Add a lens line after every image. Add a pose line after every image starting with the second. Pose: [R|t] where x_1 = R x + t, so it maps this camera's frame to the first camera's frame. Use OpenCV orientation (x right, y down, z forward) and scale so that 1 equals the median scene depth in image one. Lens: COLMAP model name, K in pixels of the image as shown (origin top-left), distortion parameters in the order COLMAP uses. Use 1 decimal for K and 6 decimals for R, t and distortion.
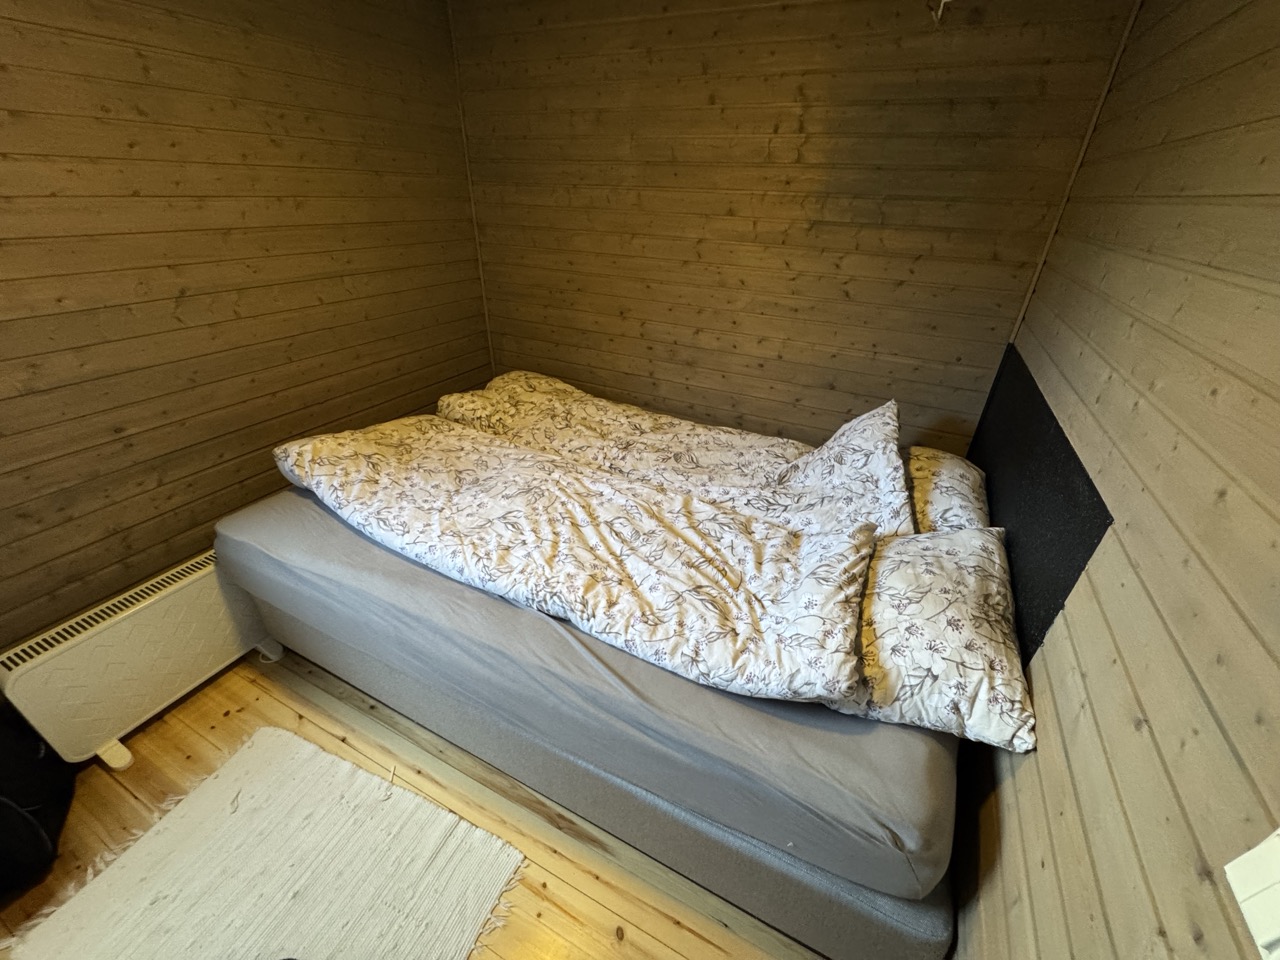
lens RADIAL K [[513.8, 0, 641.1], [0, 513.8, 481.3], [0, 0, 1]] dist [-0.001639, -0.000054]
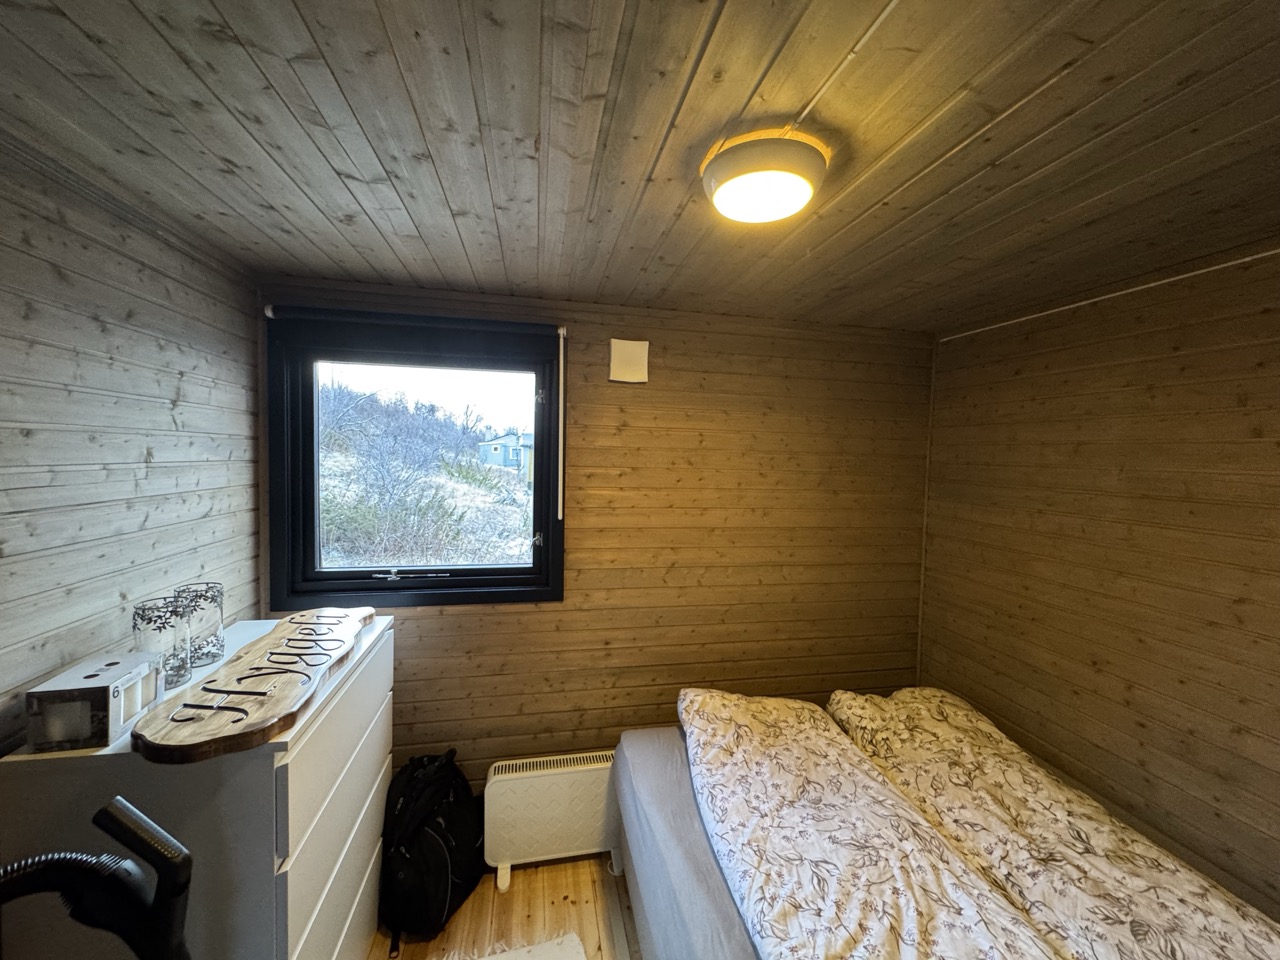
lens RADIAL K [[513.8, 0, 641.1], [0, 513.8, 481.3], [0, 0, 1]] dist [-0.001639, -0.000054]
pose [[0.616077, 0.032272, -0.787025, 0.168451], [-0.397483, 0.875353, -0.275253, -0.110631], [0.680042, 0.482405, 0.552112, 0.004672]]
